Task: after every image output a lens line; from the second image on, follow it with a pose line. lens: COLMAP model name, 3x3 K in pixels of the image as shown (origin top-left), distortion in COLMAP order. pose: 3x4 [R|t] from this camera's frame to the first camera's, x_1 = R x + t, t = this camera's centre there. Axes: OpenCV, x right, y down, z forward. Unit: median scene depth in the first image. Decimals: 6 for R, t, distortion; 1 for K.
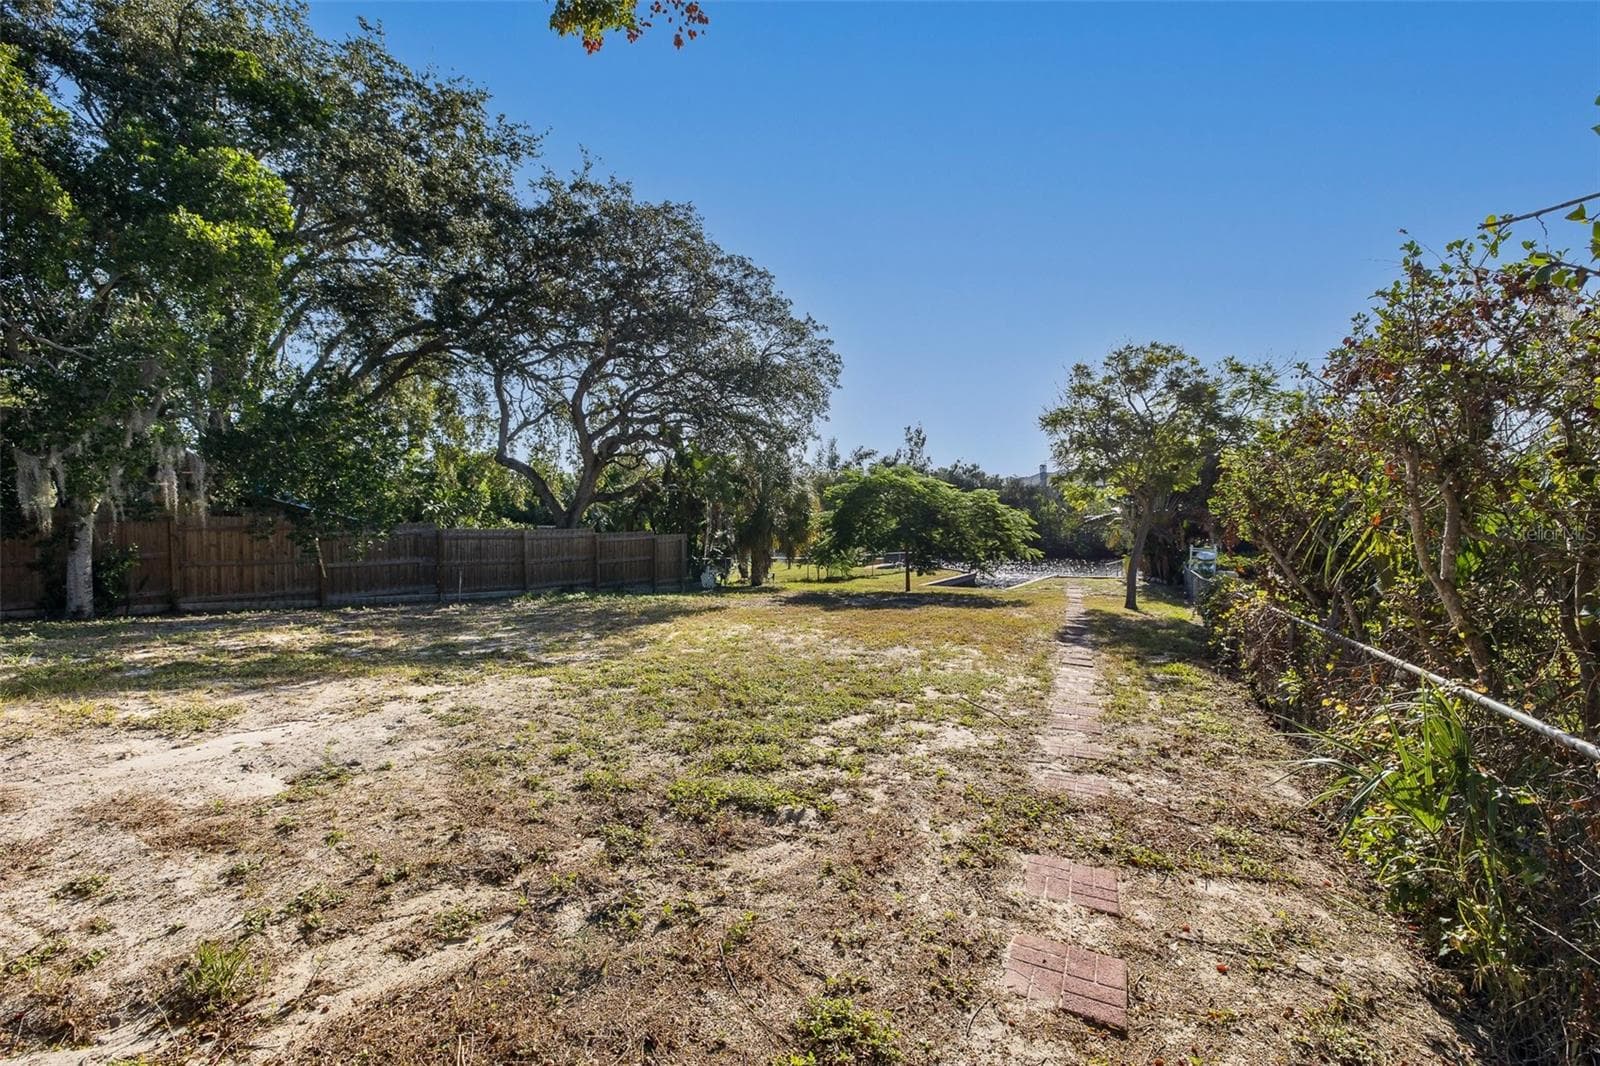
lens RADIAL K [[660.6, 0, 790.4], [0, 660.6, 516.4], [0, 0, 1]] dist [0.001442, -0.000726]
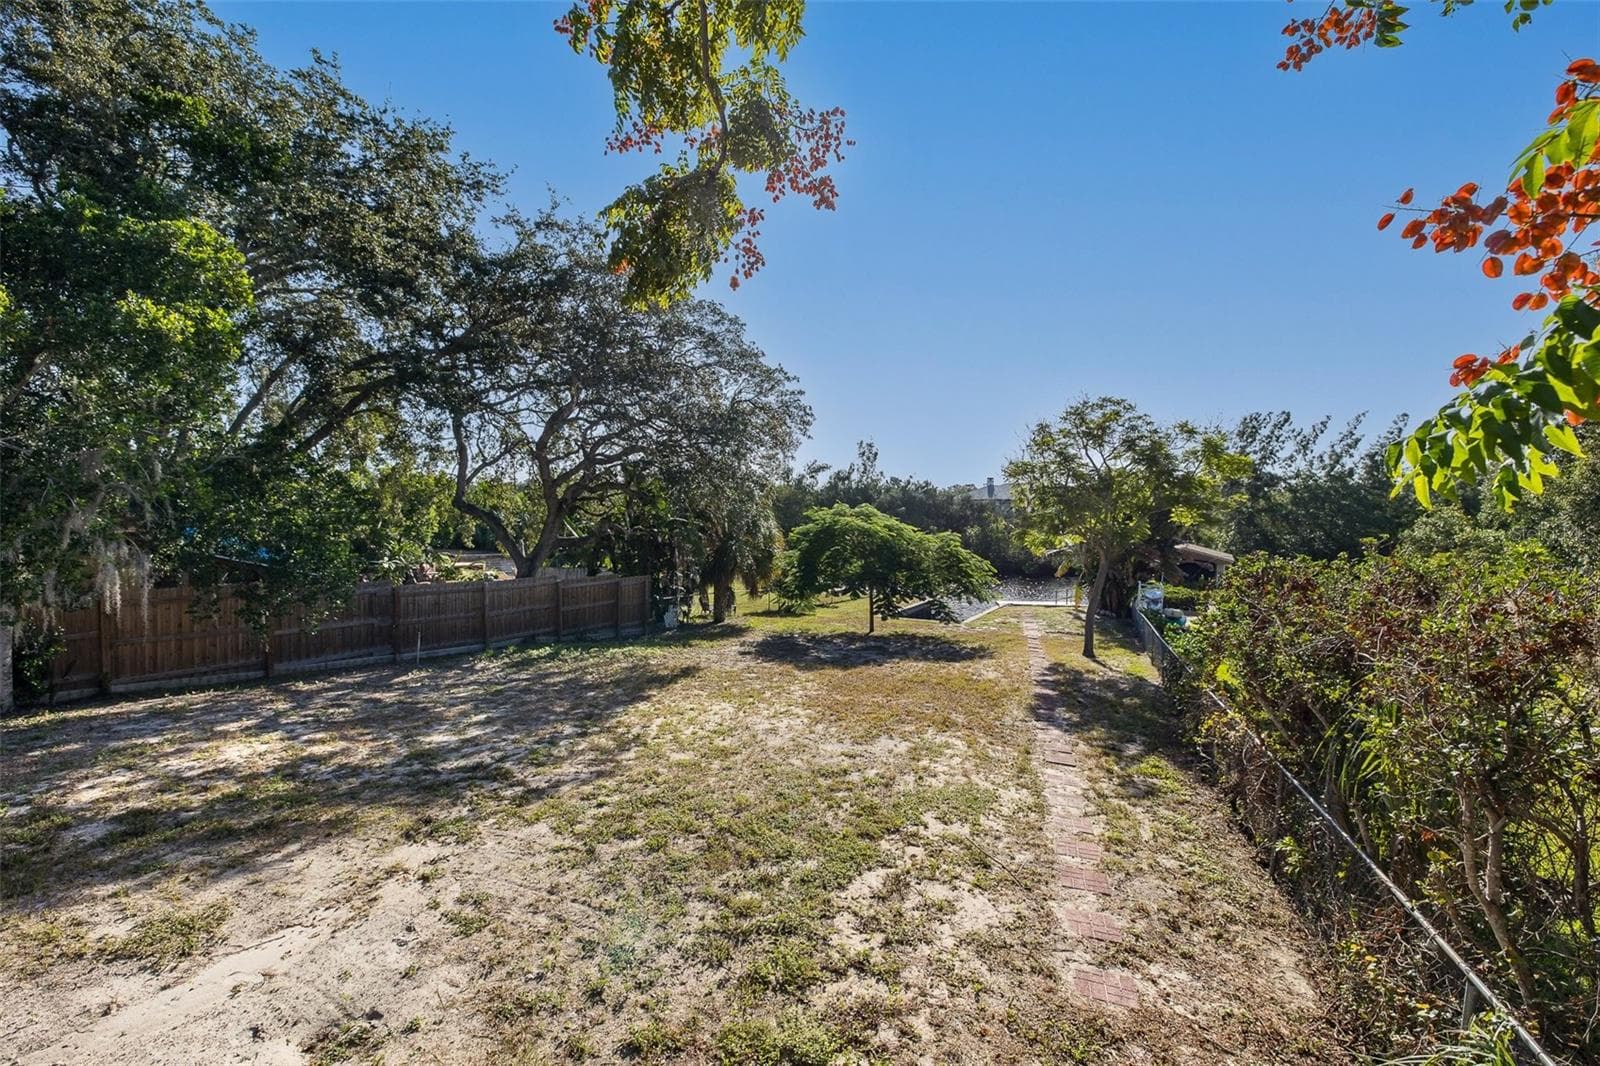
lens RADIAL K [[660.6, 0, 790.4], [0, 660.6, 516.4], [0, 0, 1]] dist [0.001442, -0.000726]
pose [[0.997060, 0.007640, 0.076240, -0.037424], [-0.007255, 0.999960, -0.005320, -0.085903], [-0.076277, 0.004752, 0.997075, 0.002901]]
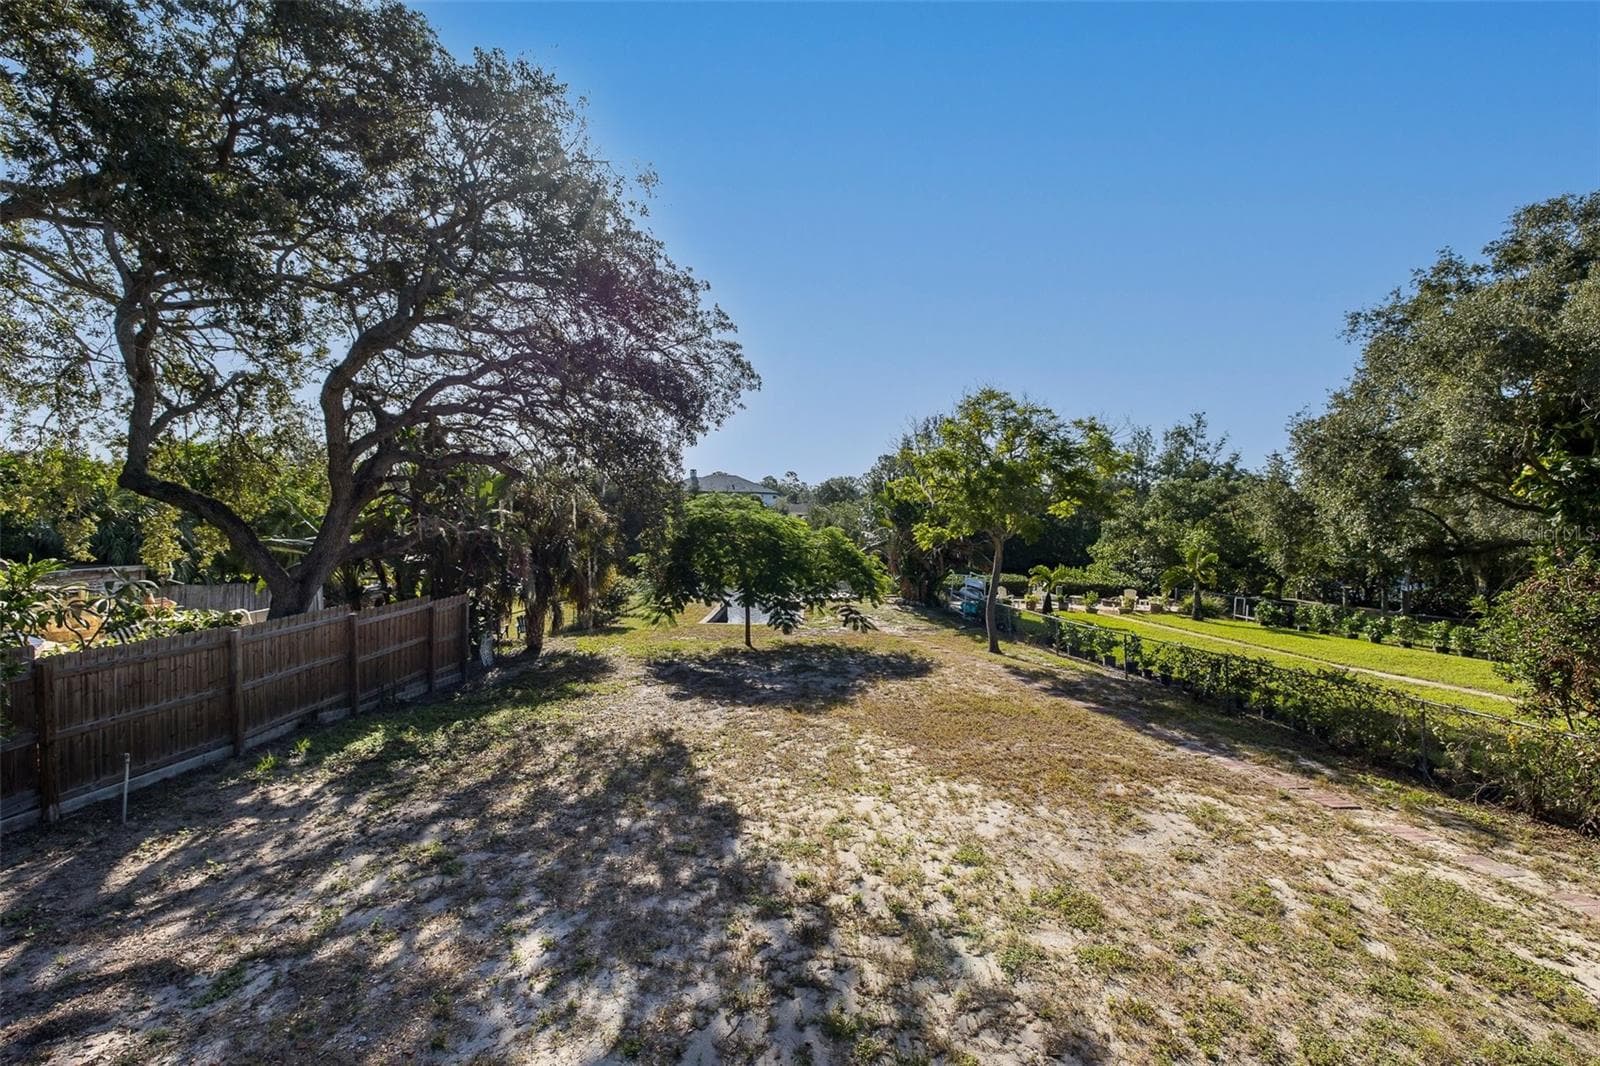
lens RADIAL K [[660.6, 0, 790.4], [0, 660.6, 516.4], [0, 0, 1]] dist [0.001442, -0.000726]
pose [[0.846643, 0.006259, 0.532124, -0.356187], [-0.007510, 0.999972, 0.000186, -0.082816], [-0.532108, -0.004154, 0.846667, 0.373531]]
